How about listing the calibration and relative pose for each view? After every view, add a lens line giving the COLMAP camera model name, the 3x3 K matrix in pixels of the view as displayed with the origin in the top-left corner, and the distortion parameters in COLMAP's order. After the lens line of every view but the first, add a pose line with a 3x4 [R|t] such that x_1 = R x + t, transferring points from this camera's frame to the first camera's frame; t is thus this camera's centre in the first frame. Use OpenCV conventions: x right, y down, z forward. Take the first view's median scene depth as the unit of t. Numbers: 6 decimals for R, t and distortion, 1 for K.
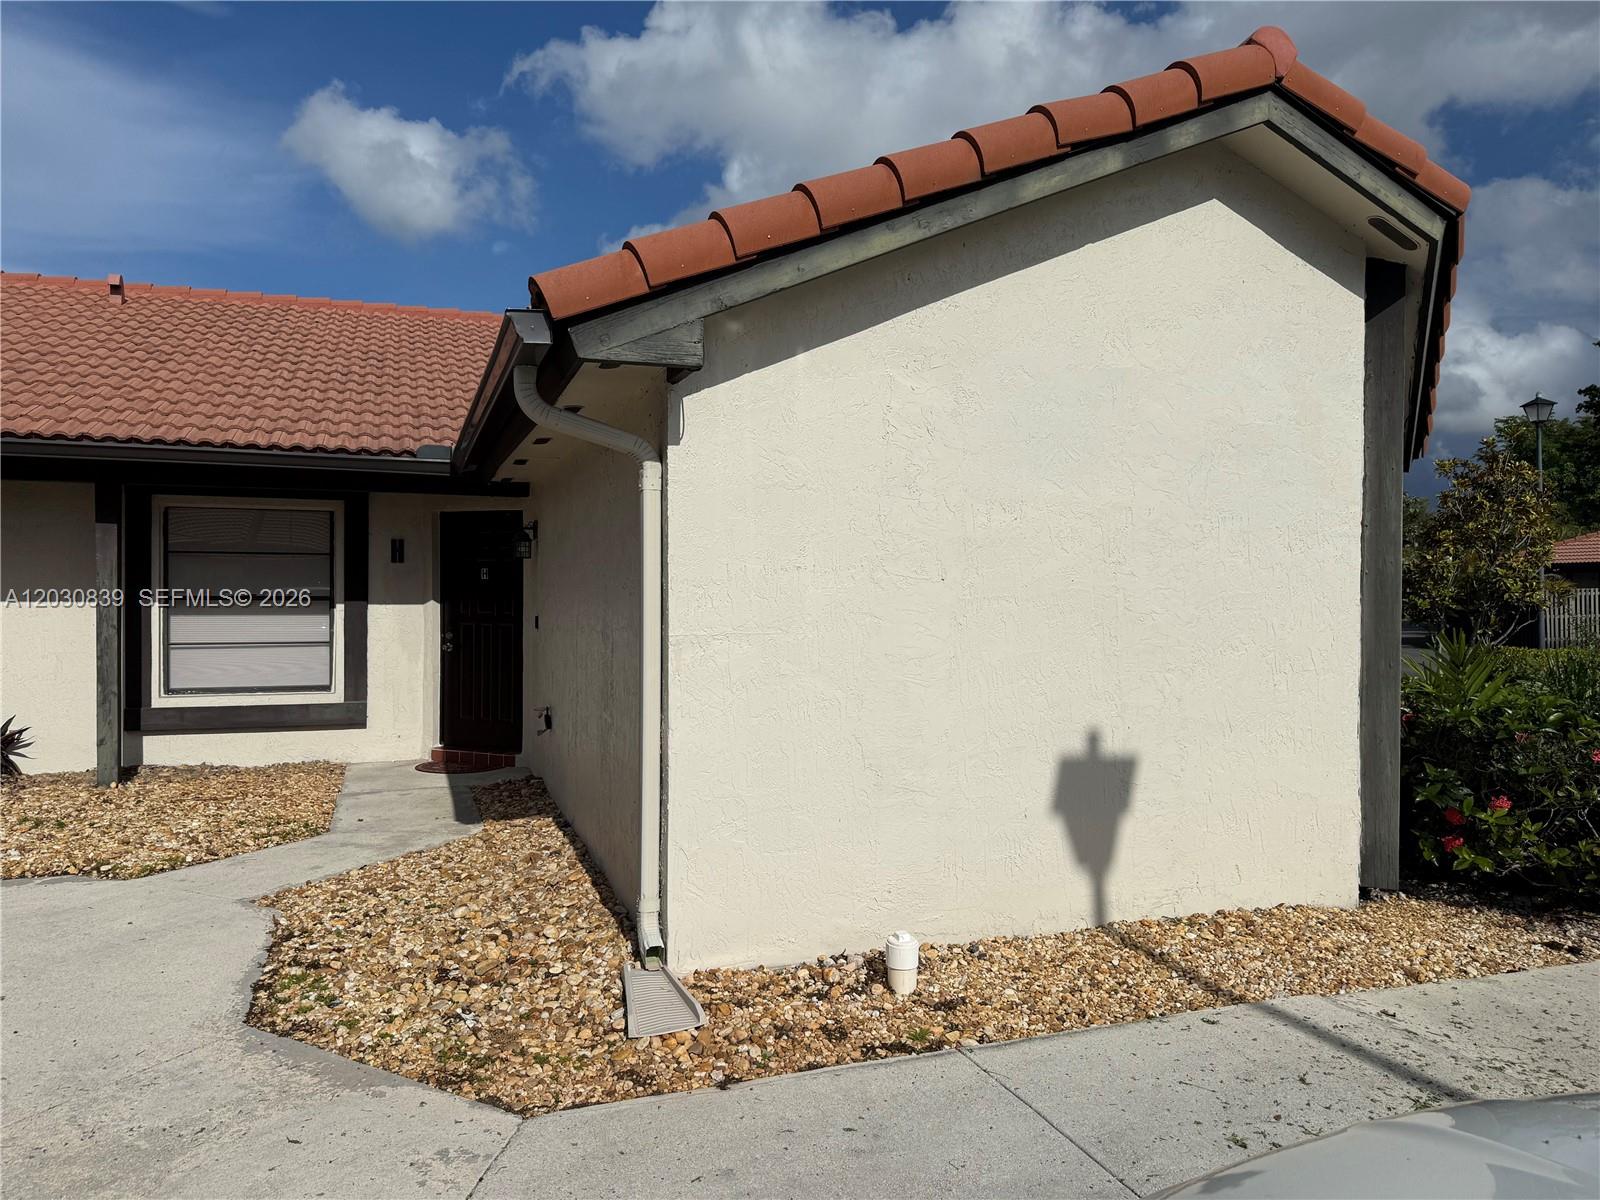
lens RADIAL K [[1129.7, 0, 800.0], [0, 1129.7, 600.0], [0, 0, 1]] dist [0.065941, -0.004266]
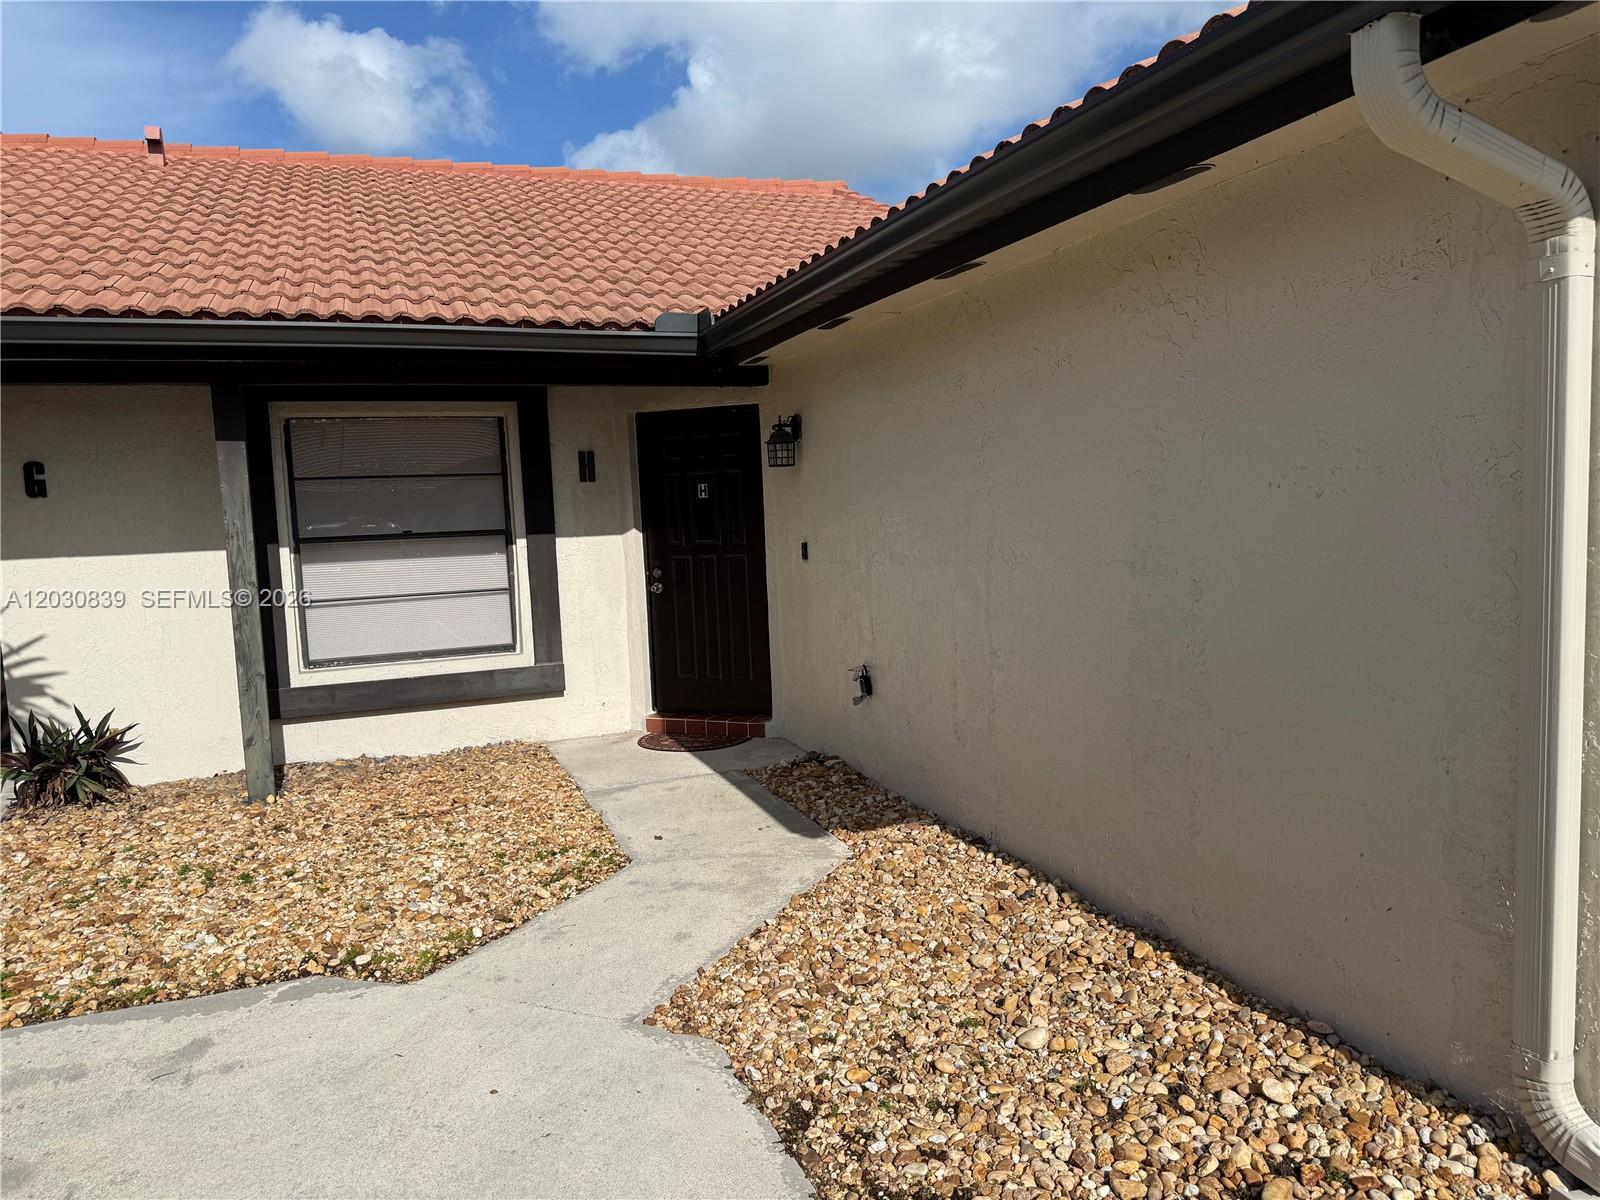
lens RADIAL K [[1043.0, 0, 798.1], [0, 1043.0, 586.3], [0, 0, 1]] dist [0.086805, -0.101922]
pose [[0.996057, -0.053081, 0.071078, -0.273665], [0.048199, 0.996471, 0.068724, -0.004065], [-0.074475, -0.065027, 0.995100, 0.286696]]
